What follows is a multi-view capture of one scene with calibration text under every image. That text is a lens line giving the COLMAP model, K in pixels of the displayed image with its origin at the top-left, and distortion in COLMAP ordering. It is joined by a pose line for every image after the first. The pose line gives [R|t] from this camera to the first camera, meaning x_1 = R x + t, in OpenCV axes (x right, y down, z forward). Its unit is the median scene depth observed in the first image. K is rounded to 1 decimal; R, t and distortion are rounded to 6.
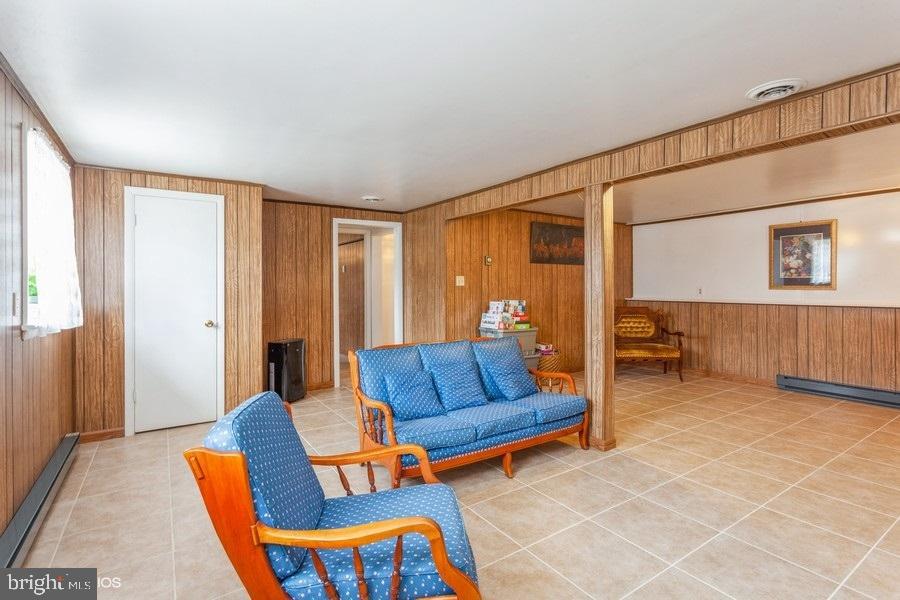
lens RADIAL K [[431.9, 0, 447.5], [0, 431.9, 291.4], [0, 0, 1]] dist [0.005315, -0.000191]
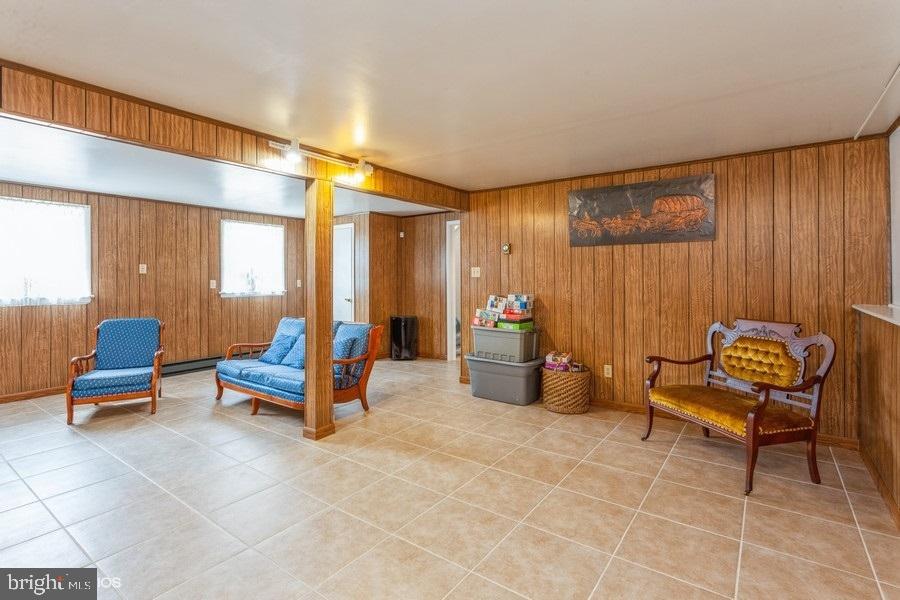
lens RADIAL K [[431.9, 0, 449.4], [0, 431.9, 275.7], [0, 0, 1]] dist [0.005315, -0.000191]
pose [[0.348244, -0.003315, -0.937398, 0.919051], [-0.009600, 0.999929, -0.007103, -0.008762], [0.937355, 0.011473, 0.348187, 0.604076]]
